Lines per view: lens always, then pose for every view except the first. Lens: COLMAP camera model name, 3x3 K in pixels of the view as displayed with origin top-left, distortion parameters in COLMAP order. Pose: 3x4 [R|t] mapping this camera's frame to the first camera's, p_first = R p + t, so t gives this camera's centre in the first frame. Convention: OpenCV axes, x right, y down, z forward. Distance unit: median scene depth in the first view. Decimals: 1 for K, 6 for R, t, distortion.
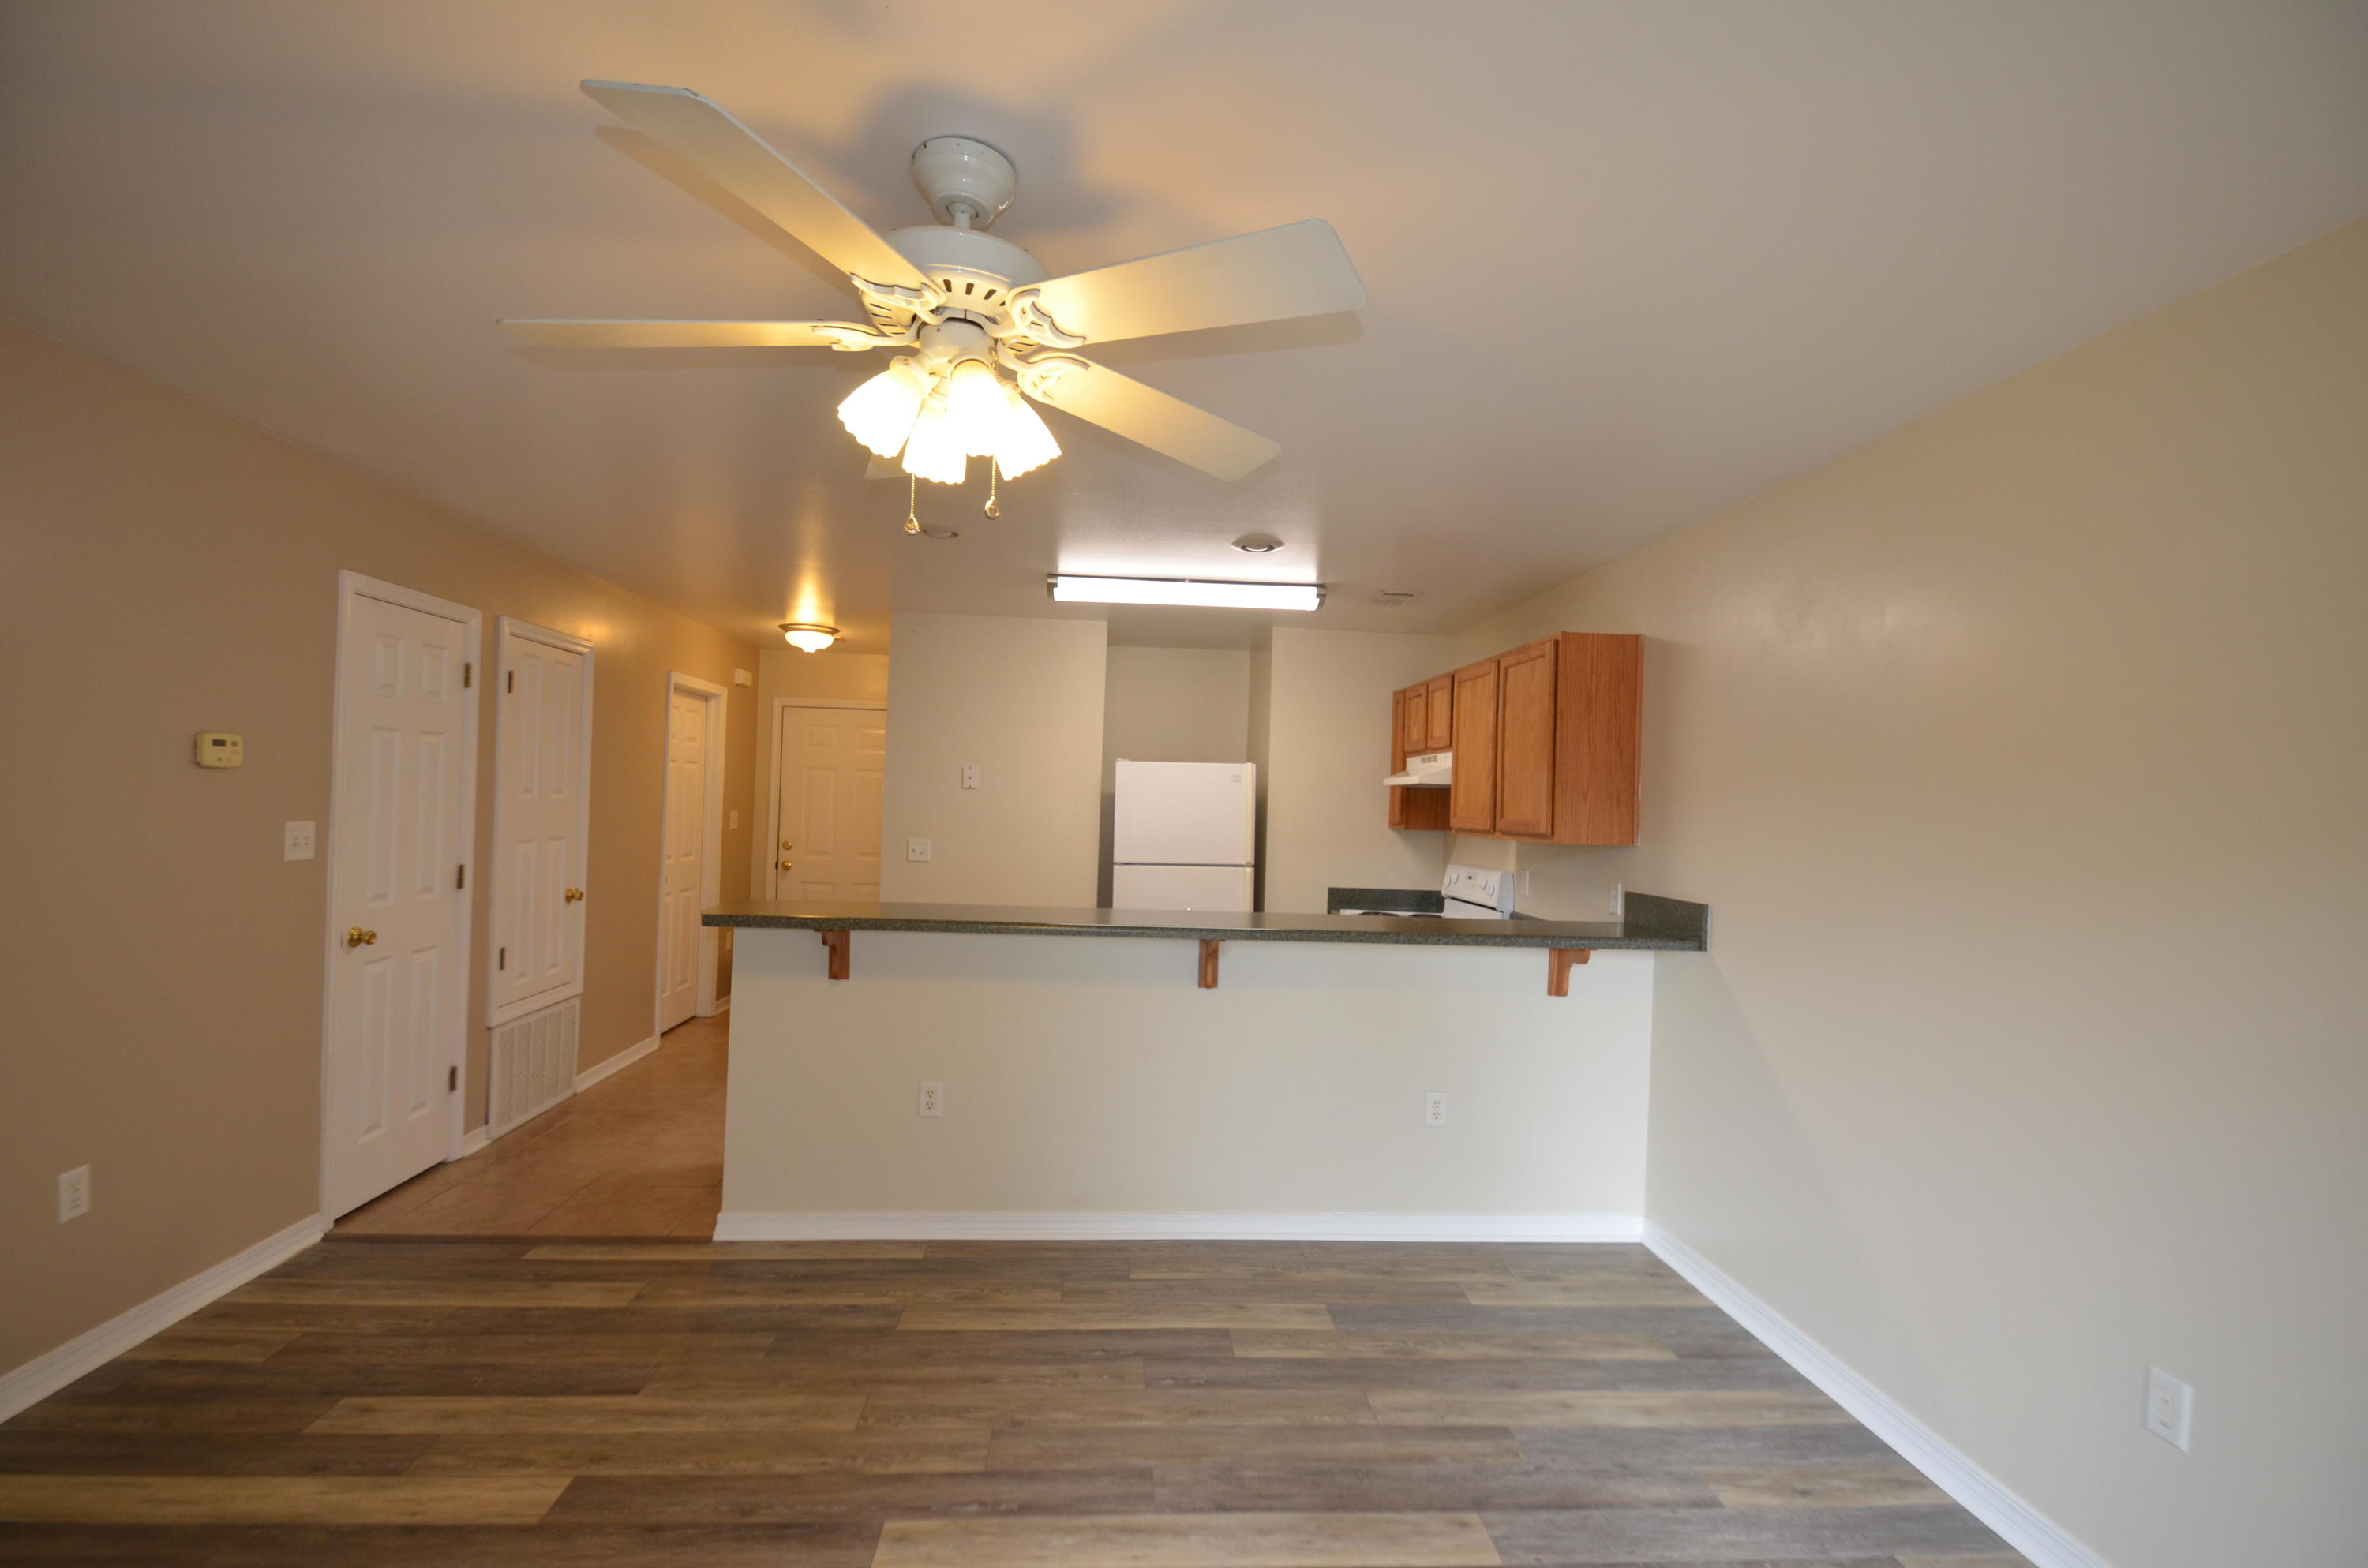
lens RADIAL K [[1037.2, 0, 1182.4], [0, 1037.2, 795.4], [0, 0, 1]] dist [0.017670, -0.019349]
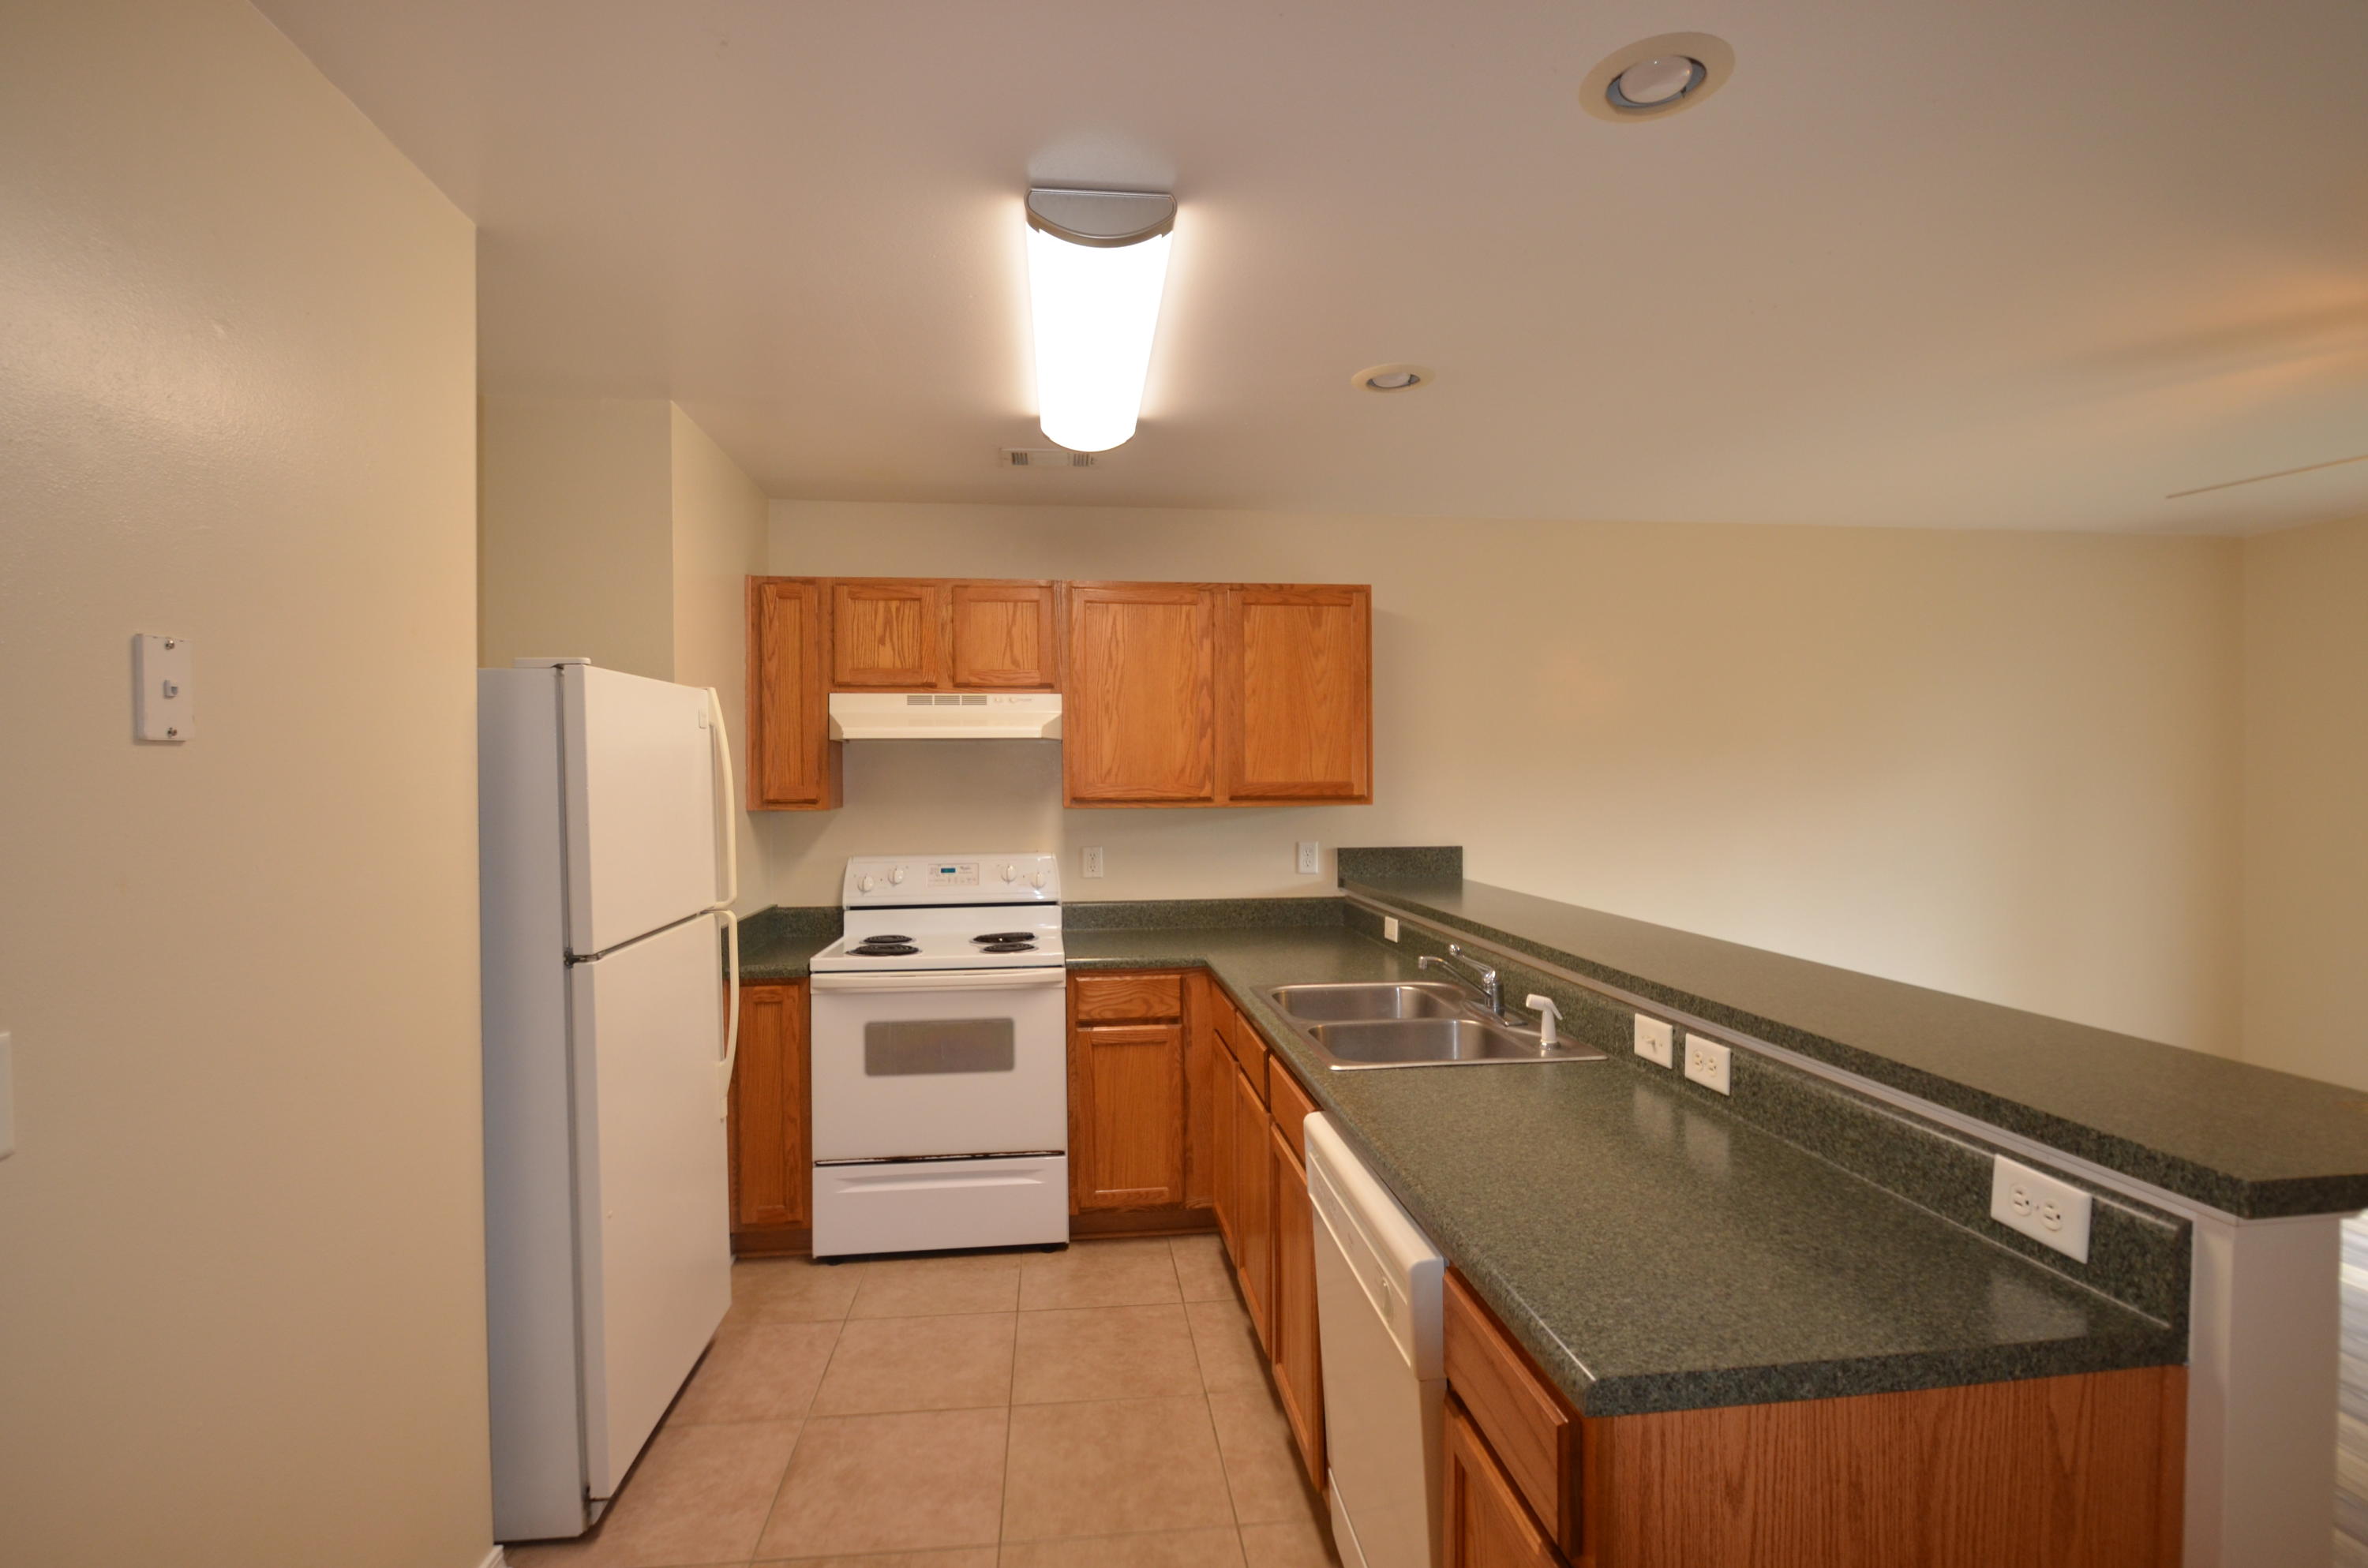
lens RADIAL K [[1145.6, 0, 1184.0], [0, 1145.6, 784.0], [0, 0, 1]] dist [-0.000128, -0.000001]
pose [[-0.045664, -0.034154, 0.998373, -0.879334], [-0.001968, 0.999417, 0.034099, -0.011623], [-0.998955, -0.000408, -0.045704, 1.539319]]
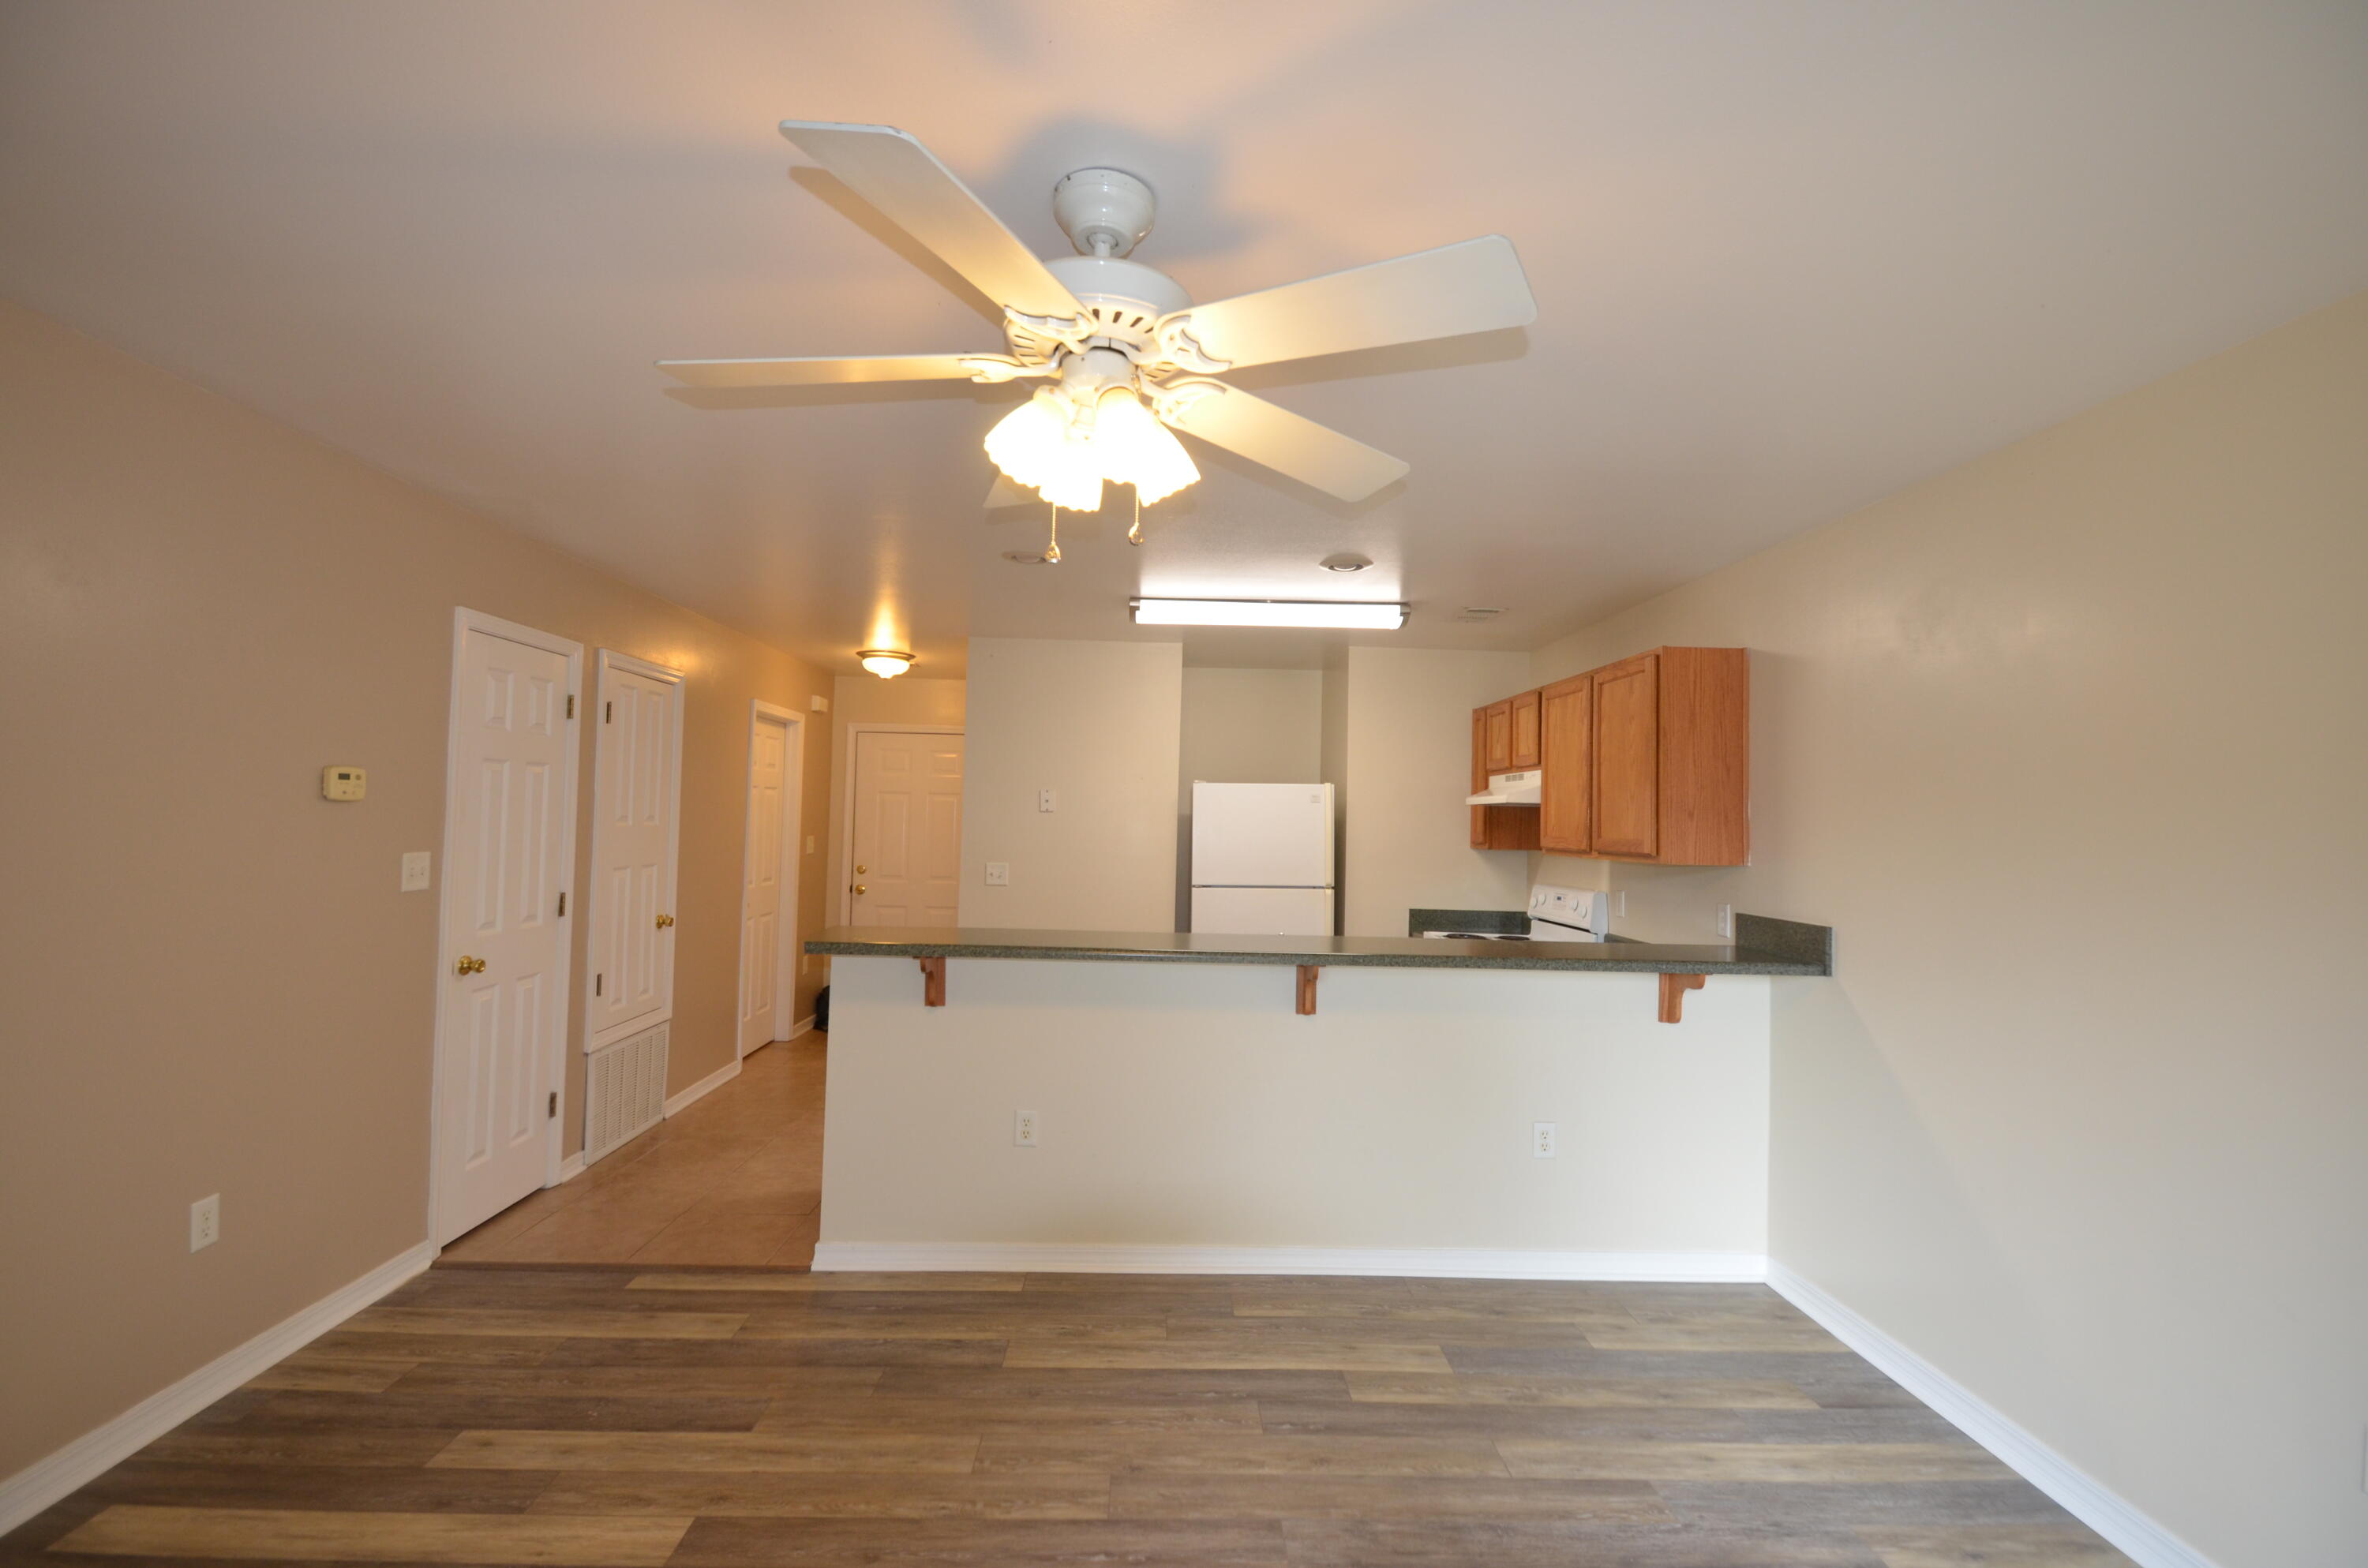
lens RADIAL K [[1037.2, 0, 1184.0], [0, 1037.2, 784.0], [0, 0, 1]] dist [0.024335, -0.025334]
pose [[0.998916, -0.010874, -0.045260, -0.052039], [0.009548, 0.999522, -0.029394, -0.004943], [0.045558, 0.028930, 0.998543, 0.010160]]
